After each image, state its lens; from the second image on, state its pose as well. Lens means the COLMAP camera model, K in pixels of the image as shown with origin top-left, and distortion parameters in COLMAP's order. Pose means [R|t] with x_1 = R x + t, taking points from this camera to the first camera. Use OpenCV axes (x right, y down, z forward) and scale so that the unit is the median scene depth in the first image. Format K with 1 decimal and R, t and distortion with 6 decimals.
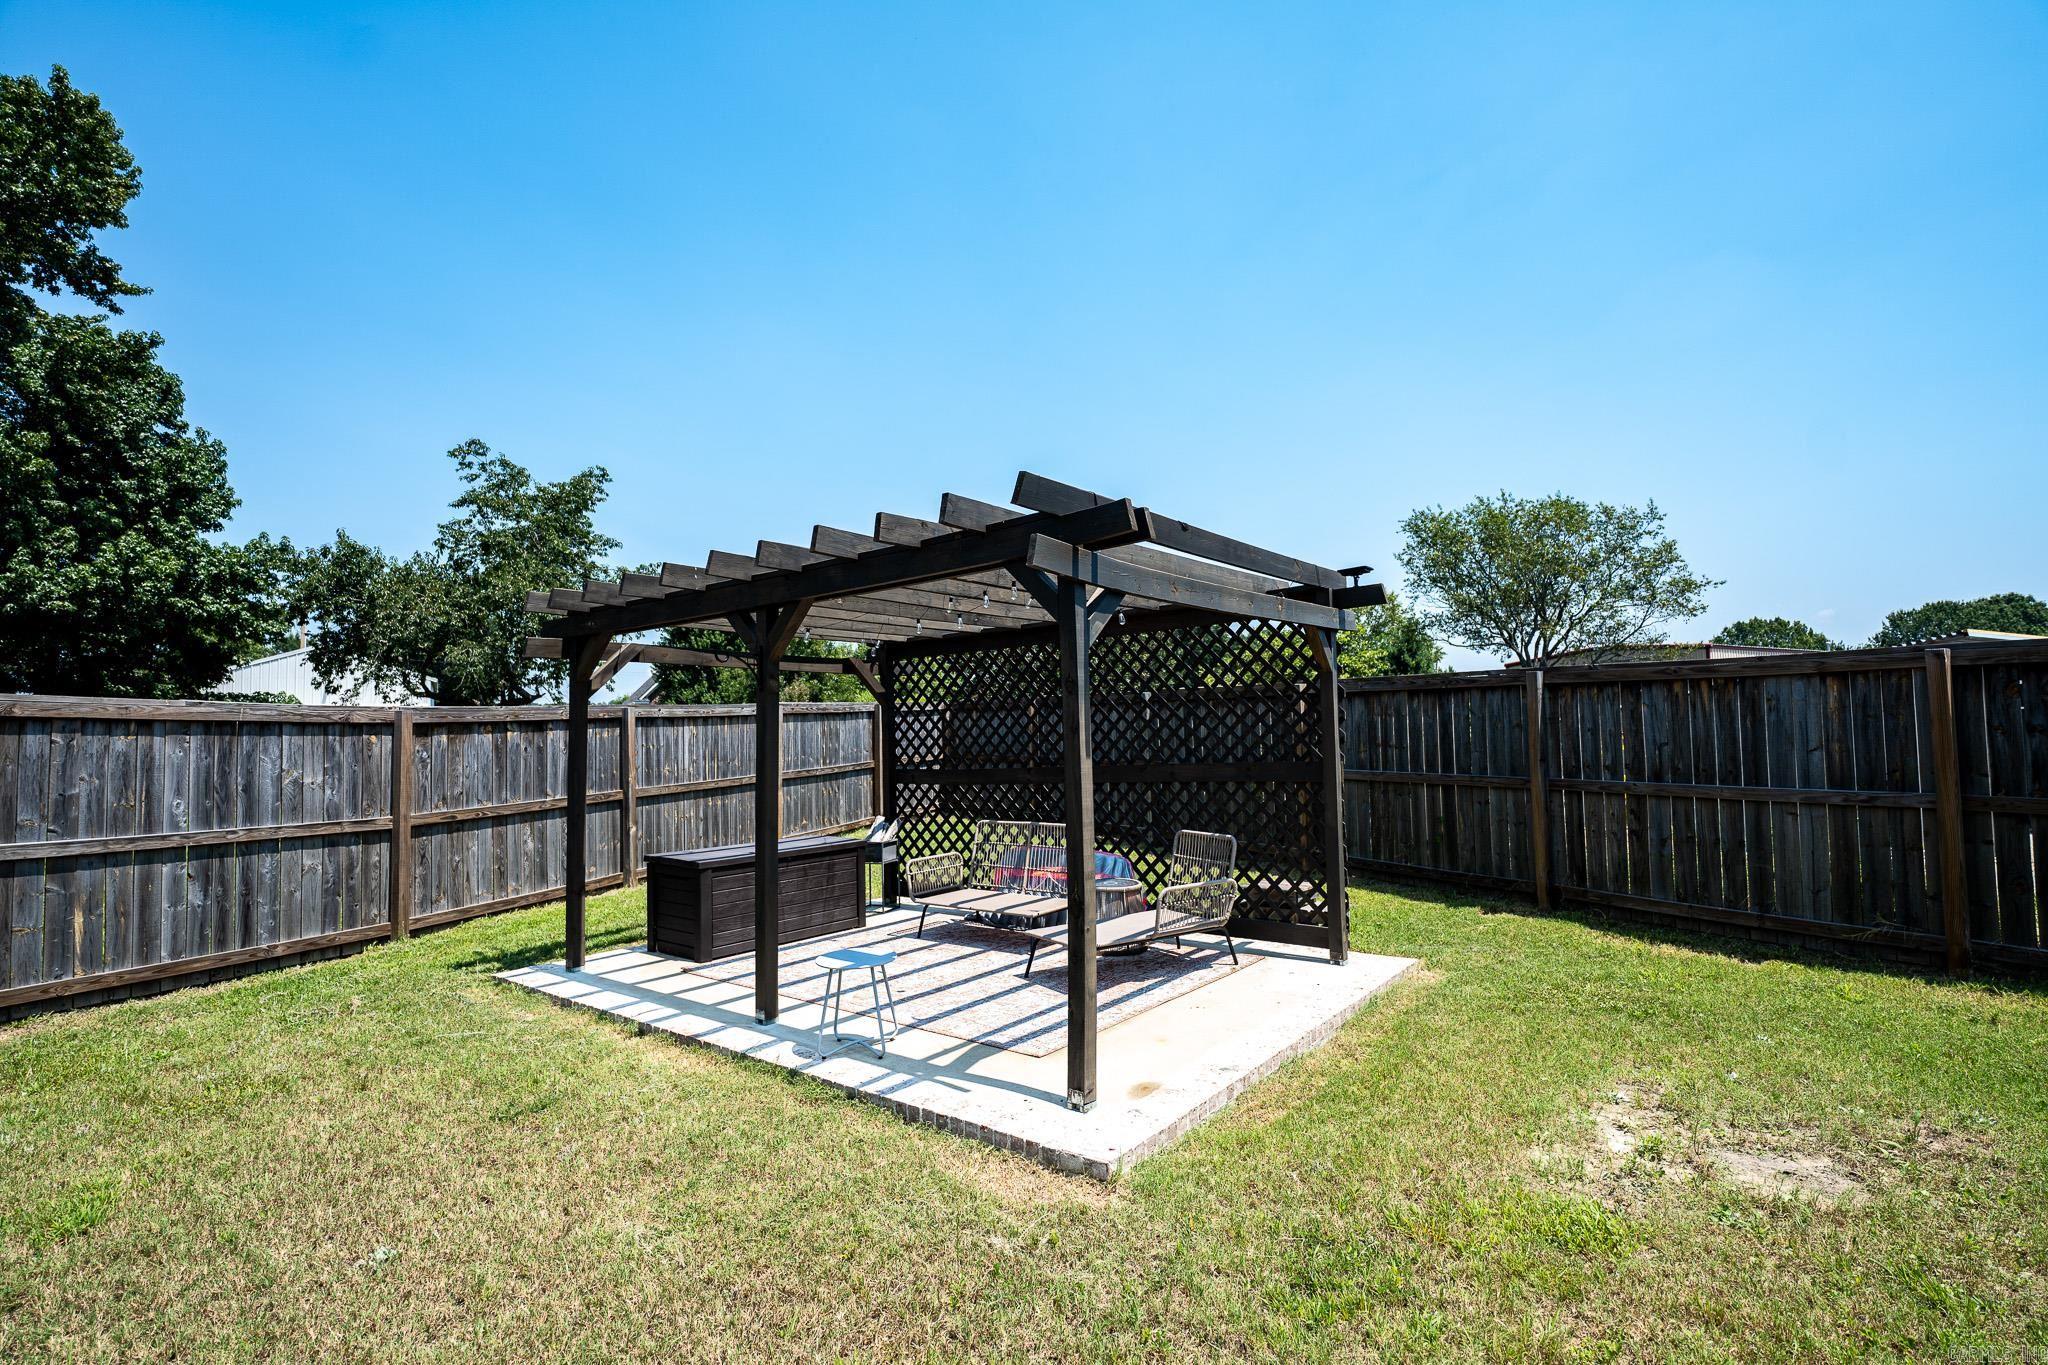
lens RADIAL K [[969.0, 0, 1020.6], [0, 969.0, 699.7], [0, 0, 1]] dist [-0.018200, 0.000230]
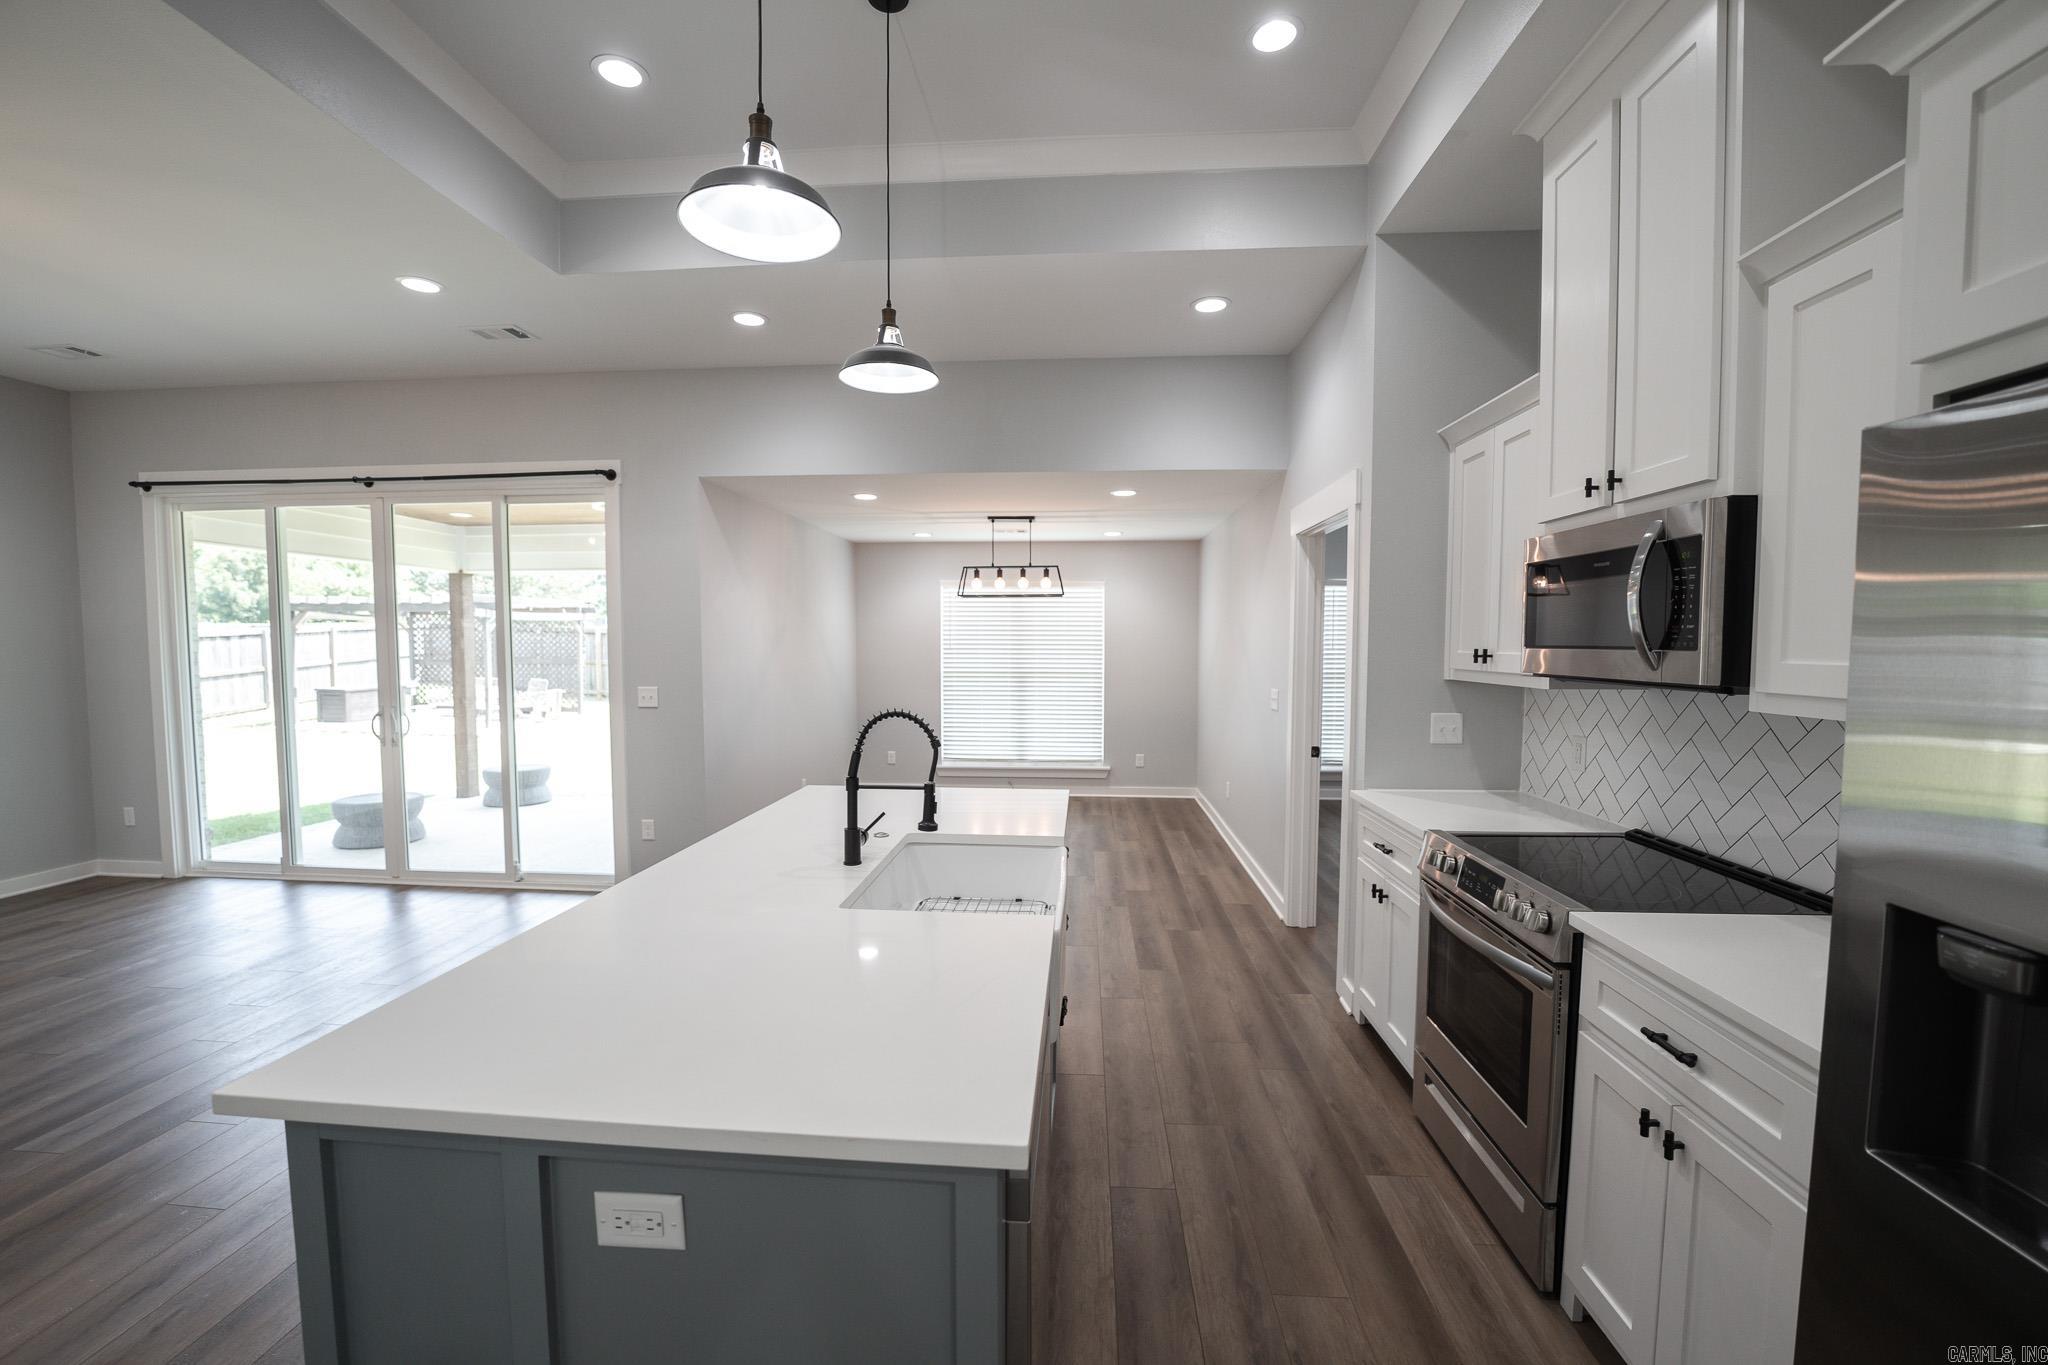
lens RADIAL K [[828.3, 0, 1020.4], [0, 828.3, 688.3], [0, 0, 1]] dist [-0.025121, 0.000292]
pose [[0.831036, -0.003696, 0.556207, -0.003629], [-0.051334, 0.995201, 0.083311, -0.138301], [-0.553845, -0.097787, 0.826857, -2.065665]]
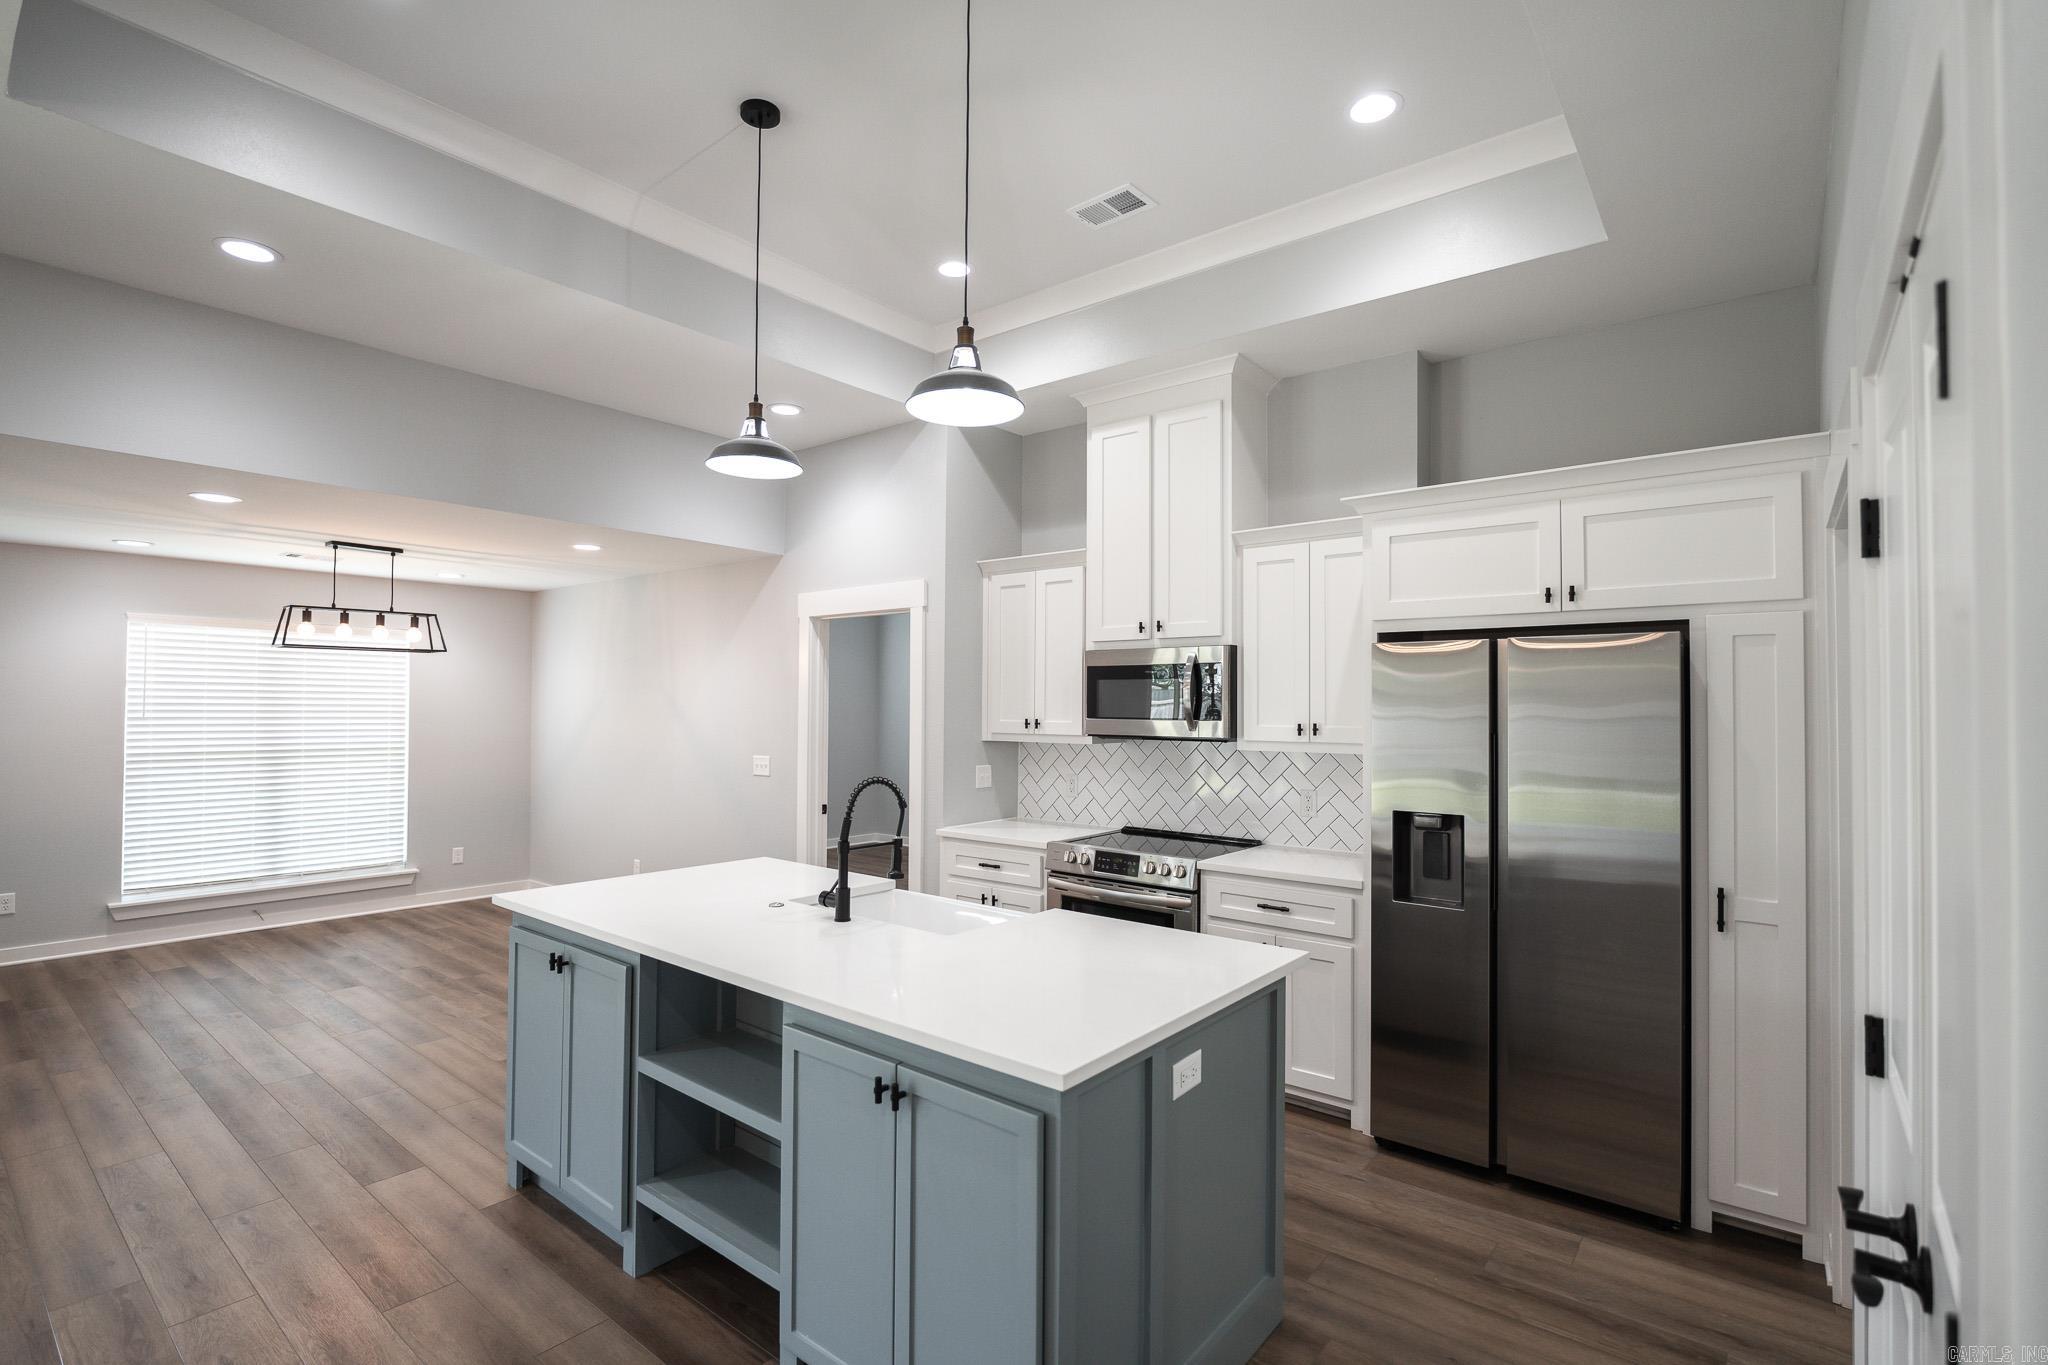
lens RADIAL K [[944.9, 0, 1027.4], [0, 944.9, 687.7], [0, 0, 1]] dist [-0.013703, -0.000175]
pose [[0.012539, 0.046447, 0.998842, -0.276036], [-0.056486, 0.997358, -0.045669, -0.126596], [-0.998325, -0.055848, 0.015130, -1.859611]]
